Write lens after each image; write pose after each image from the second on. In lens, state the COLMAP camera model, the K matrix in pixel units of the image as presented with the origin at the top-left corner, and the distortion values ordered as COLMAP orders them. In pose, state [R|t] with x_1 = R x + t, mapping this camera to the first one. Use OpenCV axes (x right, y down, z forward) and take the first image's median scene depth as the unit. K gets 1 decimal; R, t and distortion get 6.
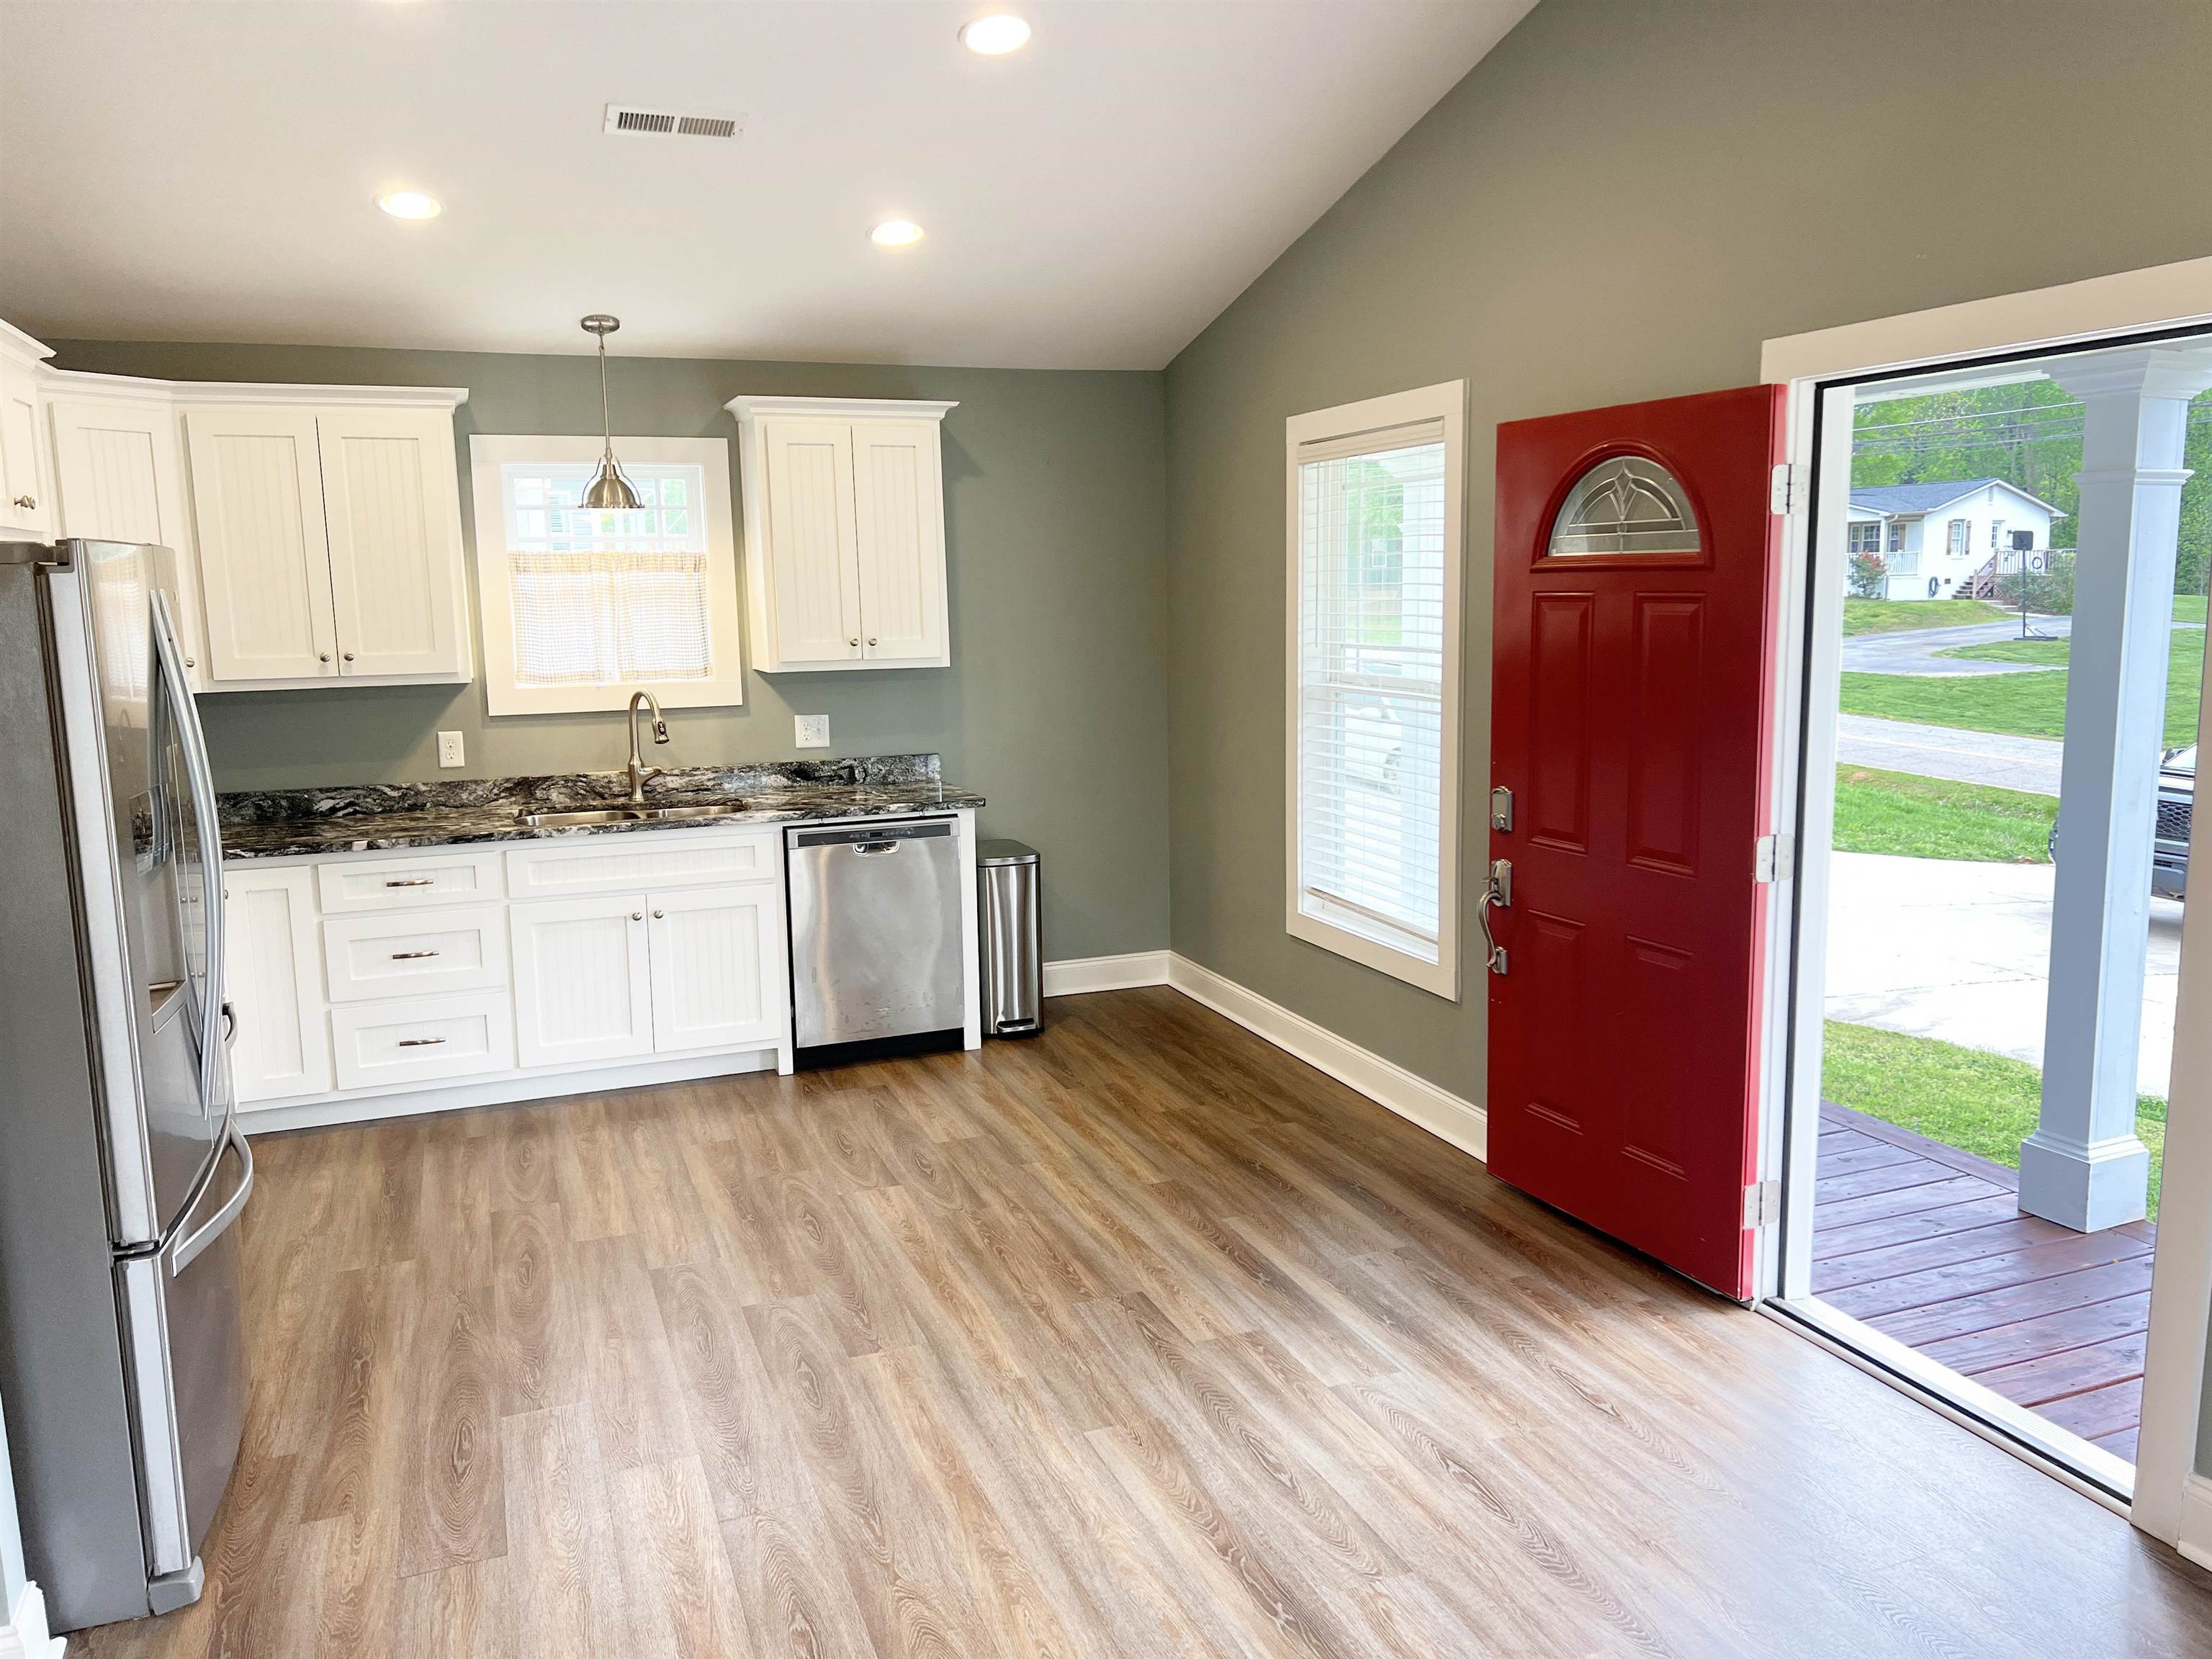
lens RADIAL K [[1653.7, 0, 1117.5], [0, 1653.7, 827.1], [0, 0, 1]] dist [0.020822, -0.008827]
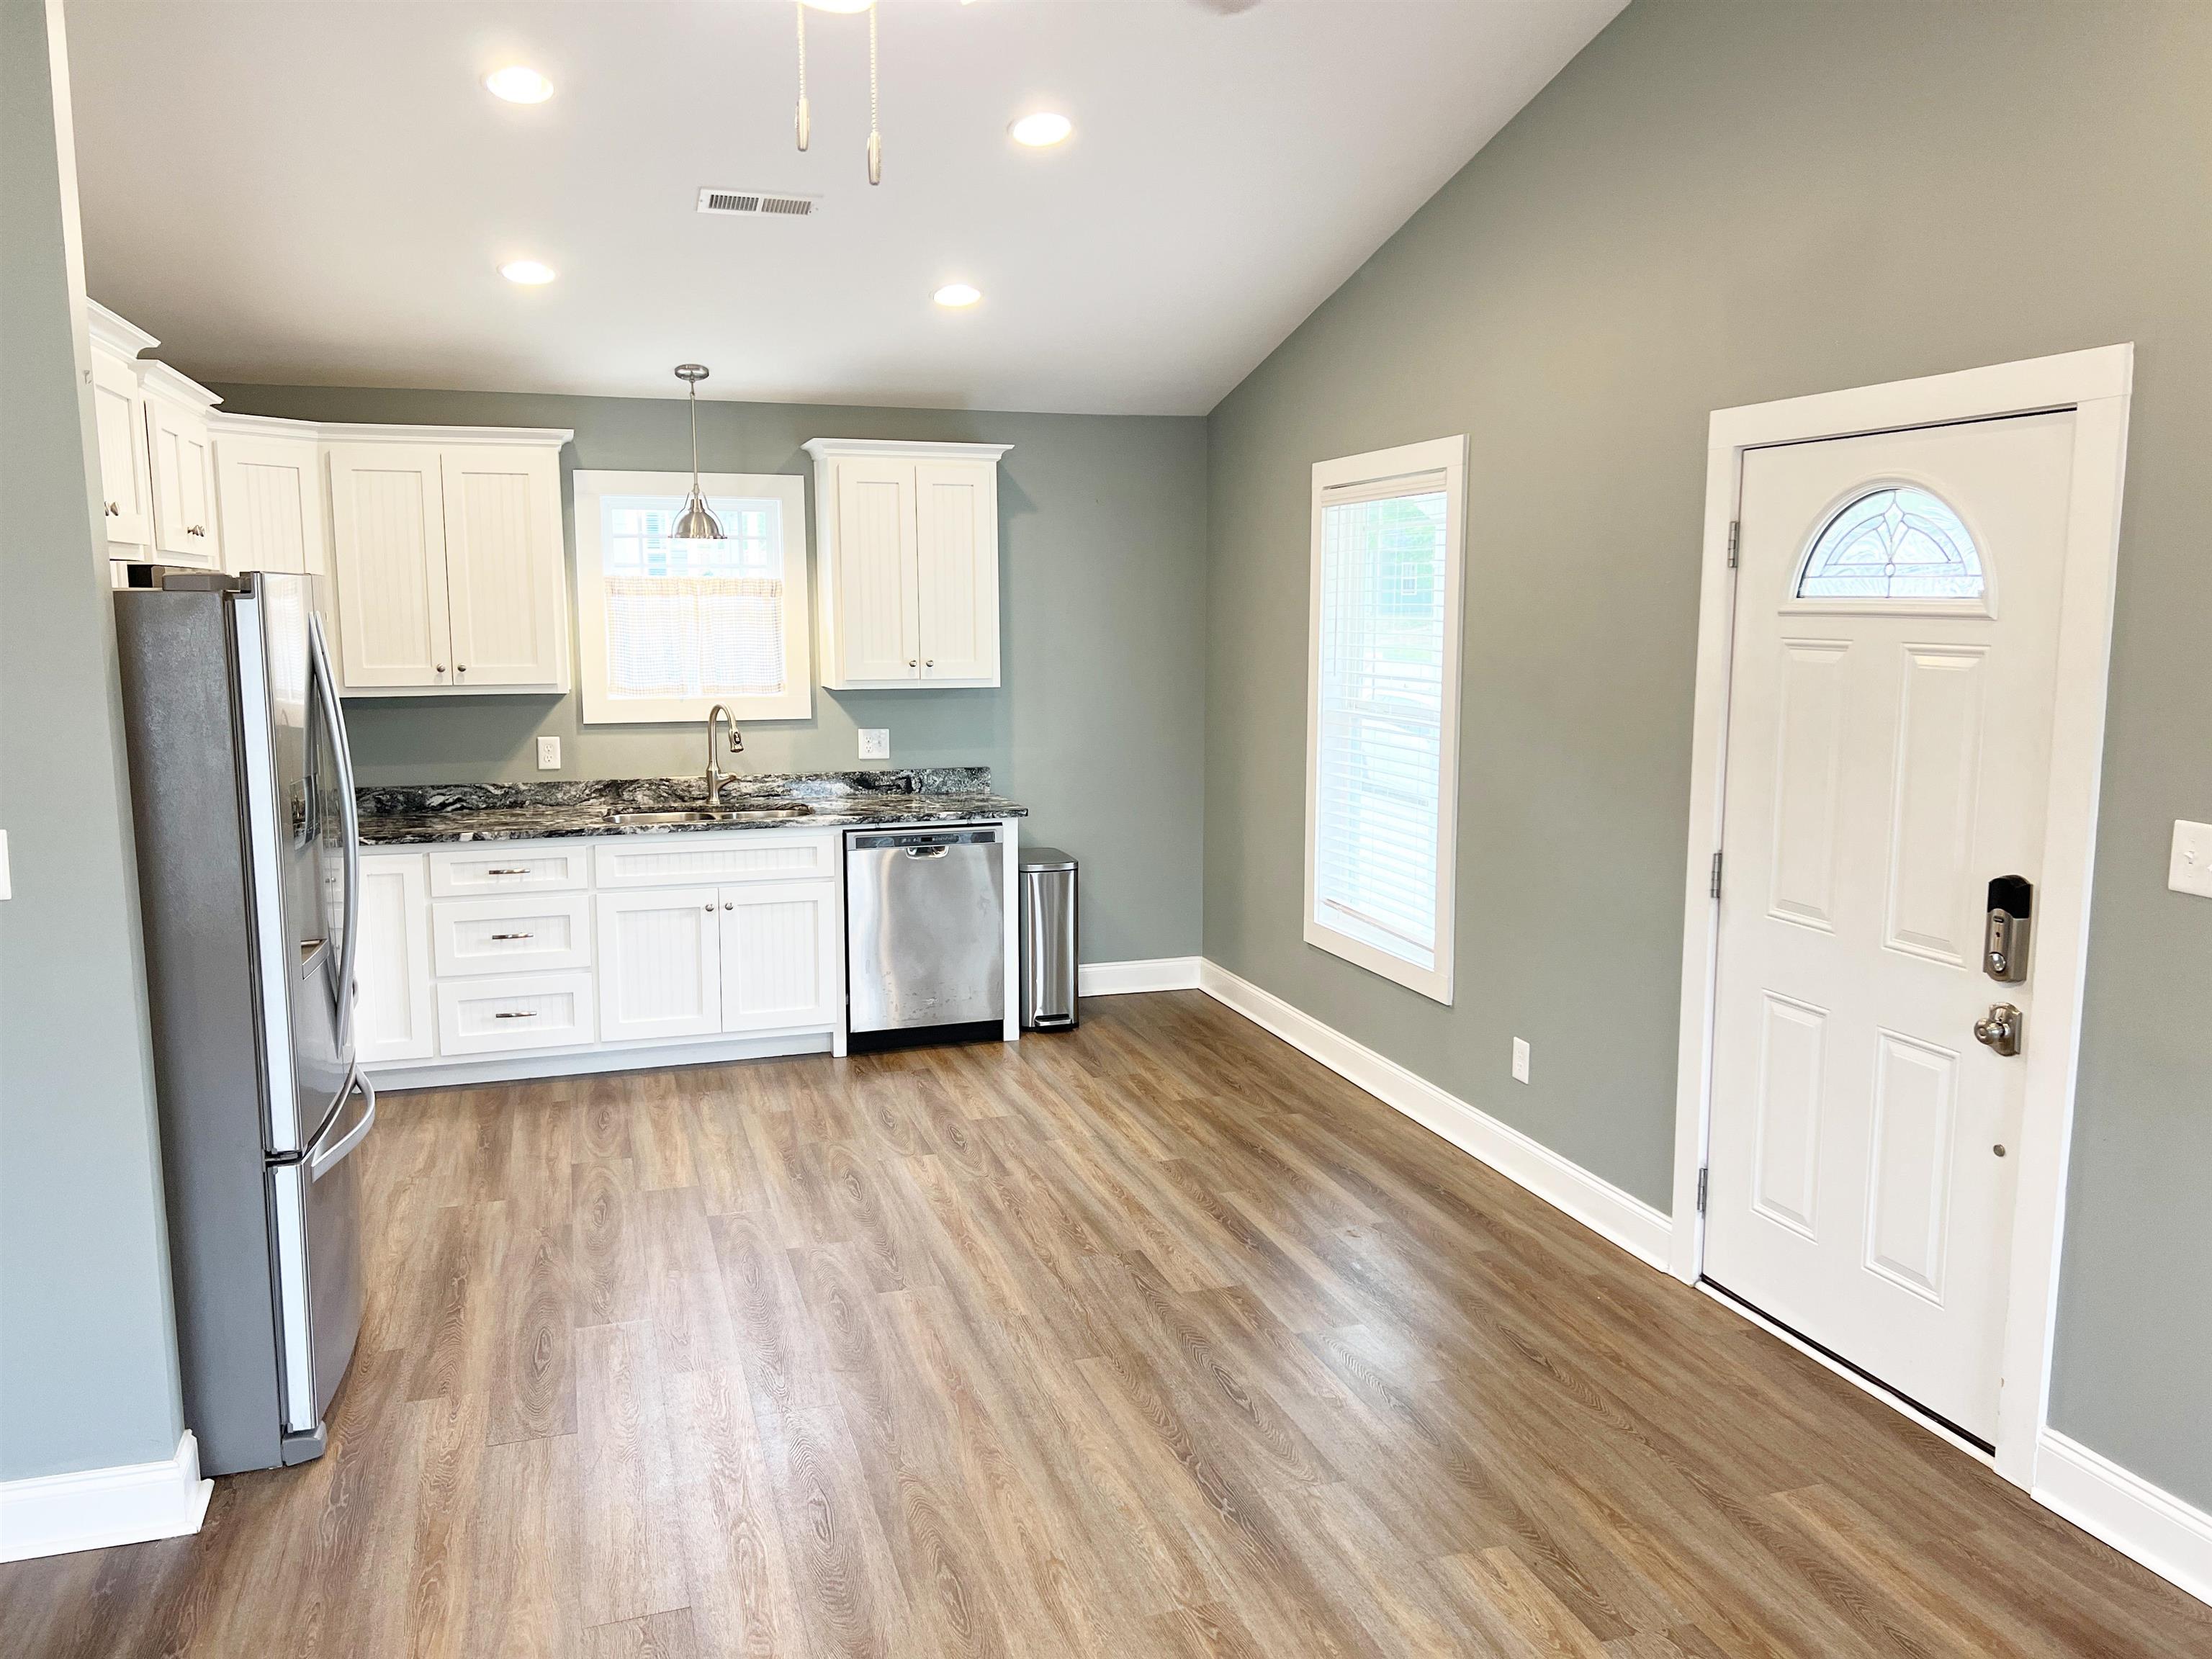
lens RADIAL K [[1652.1, 0, 1096.2], [0, 1652.1, 828.4], [0, 0, 1]] dist [0.045706, -0.053303]
pose [[0.997816, 0.024792, -0.061234, 0.034474], [-0.025506, 0.999615, -0.010896, 0.006644], [0.060940, 0.012434, 0.998064, -0.089272]]
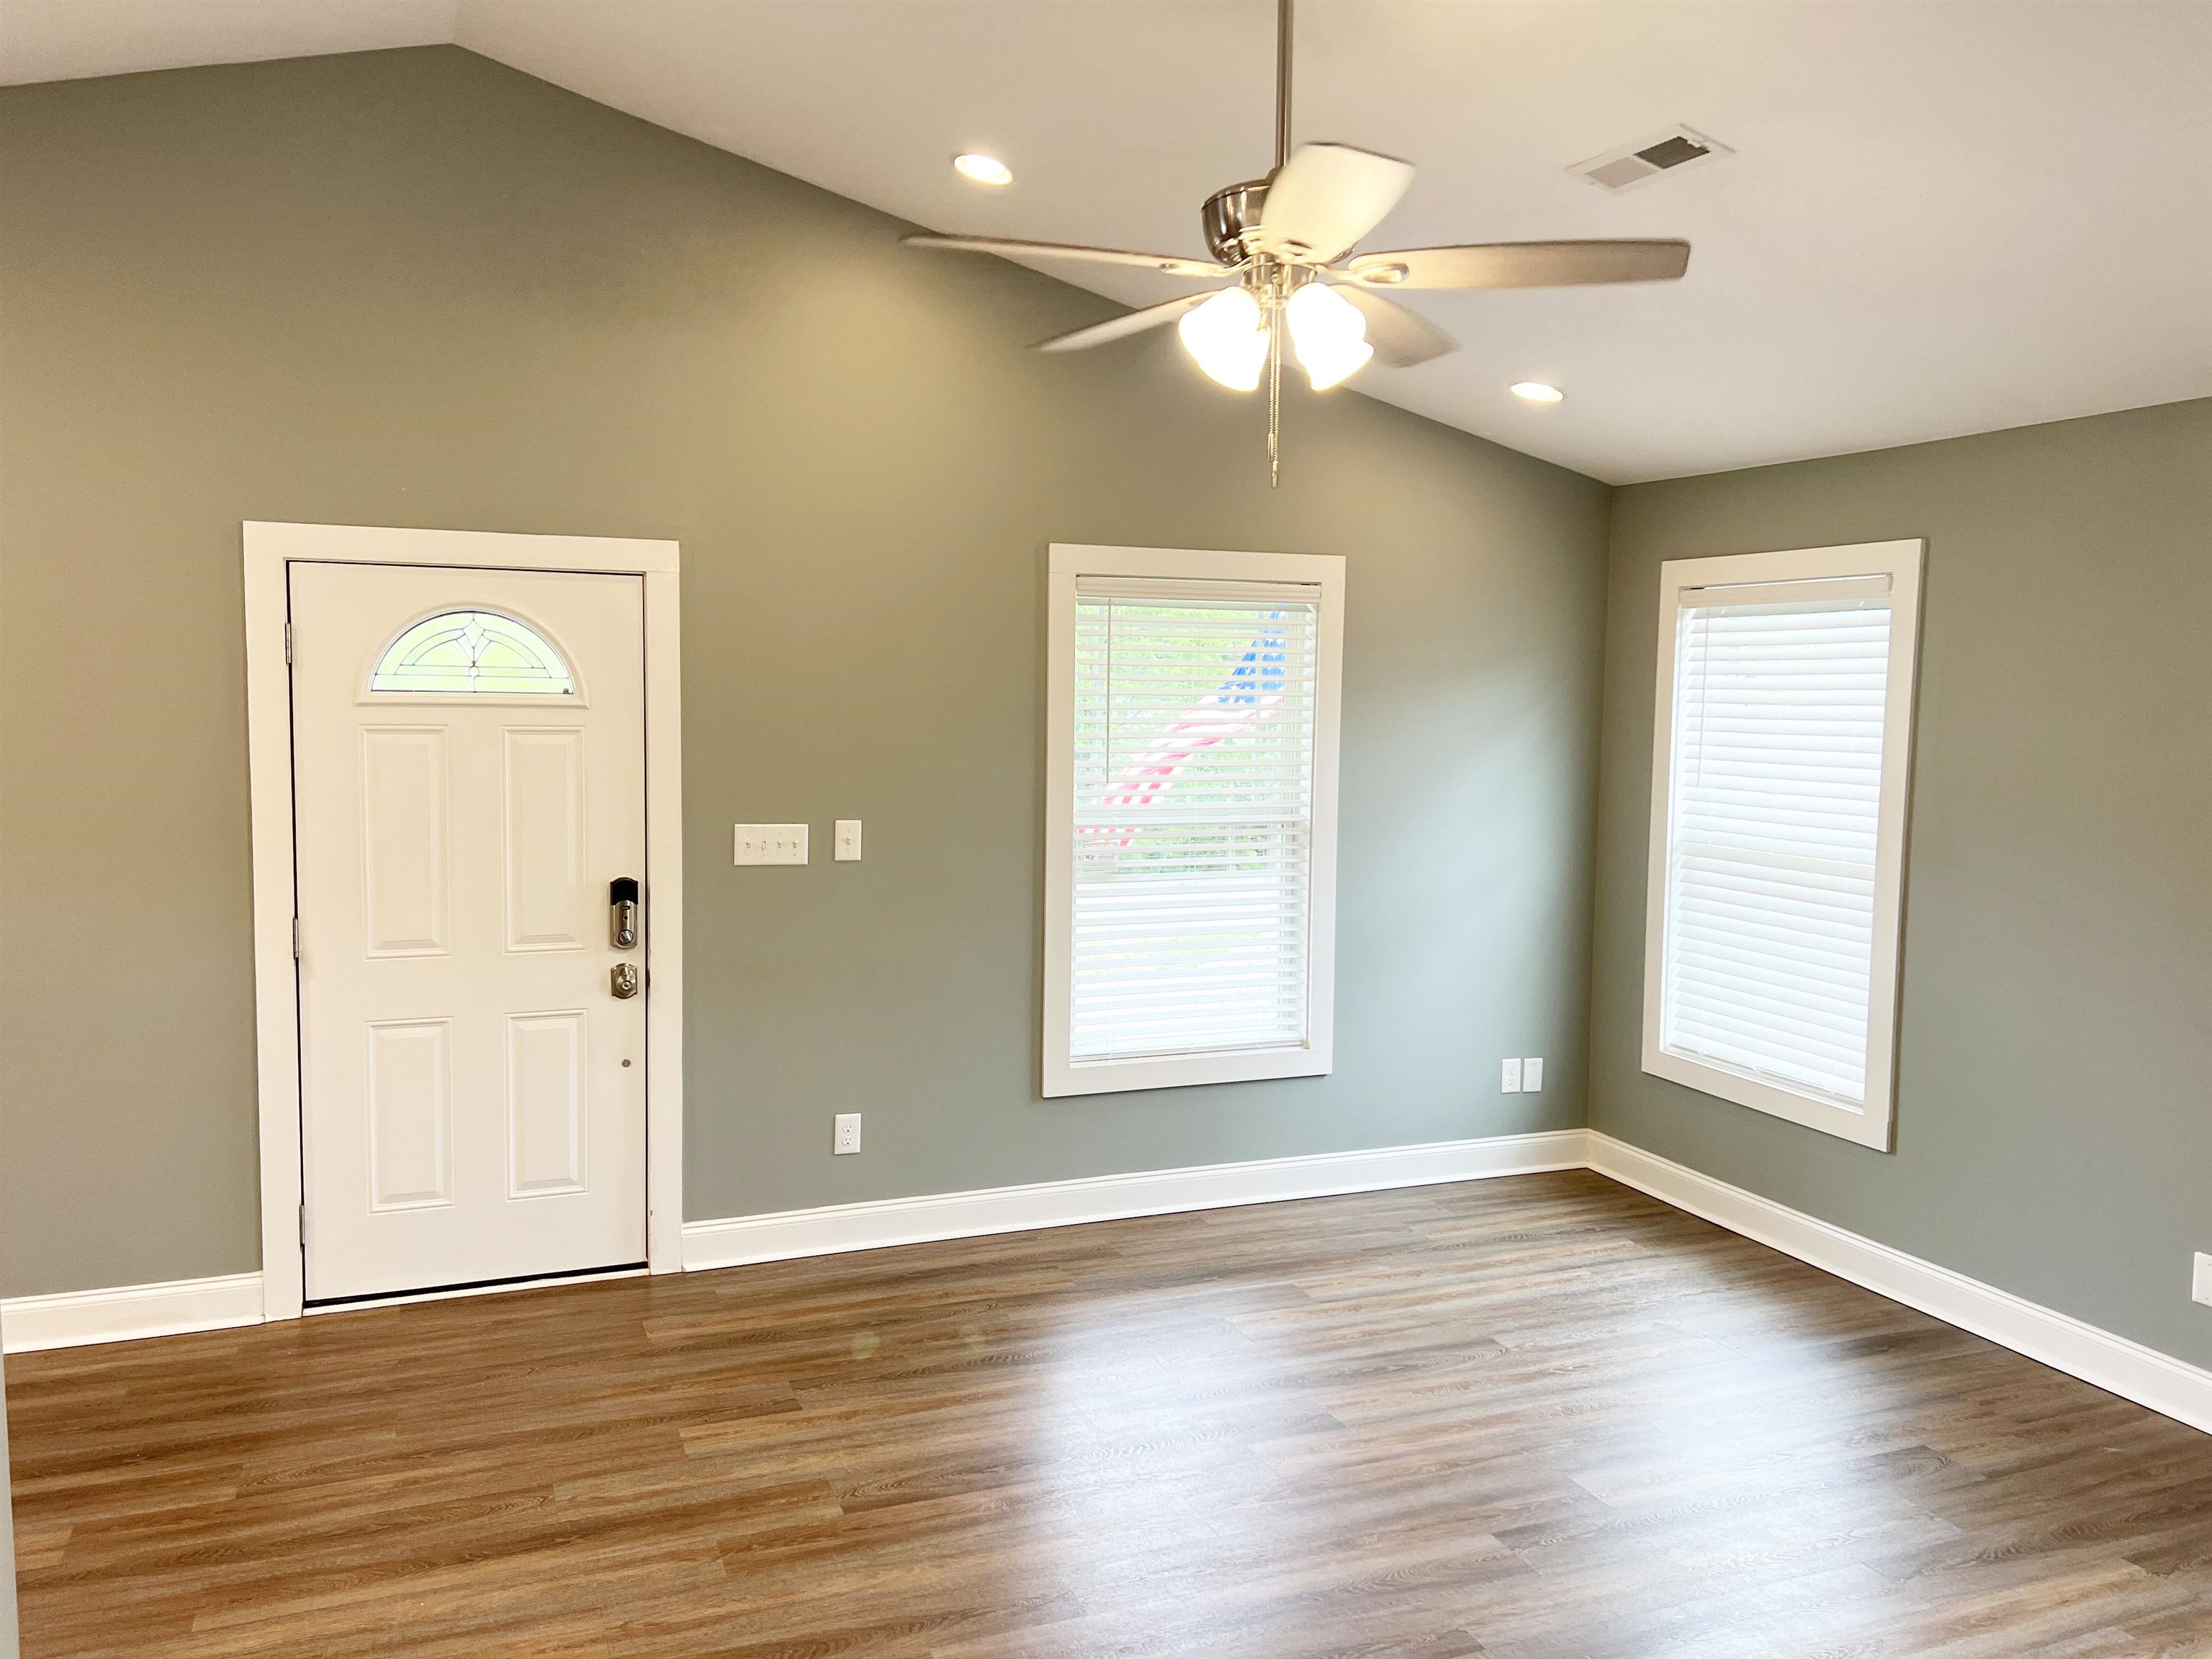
lens RADIAL K [[1652.1, 0, 1096.2], [0, 1652.1, 828.4], [0, 0, 1]] dist [0.045706, -0.053303]
pose [[-0.005546, -0.069319, 0.997579, -0.565643], [0.138232, 0.987964, 0.069420, -0.044513], [-0.990384, 0.138282, 0.004103, 0.267026]]
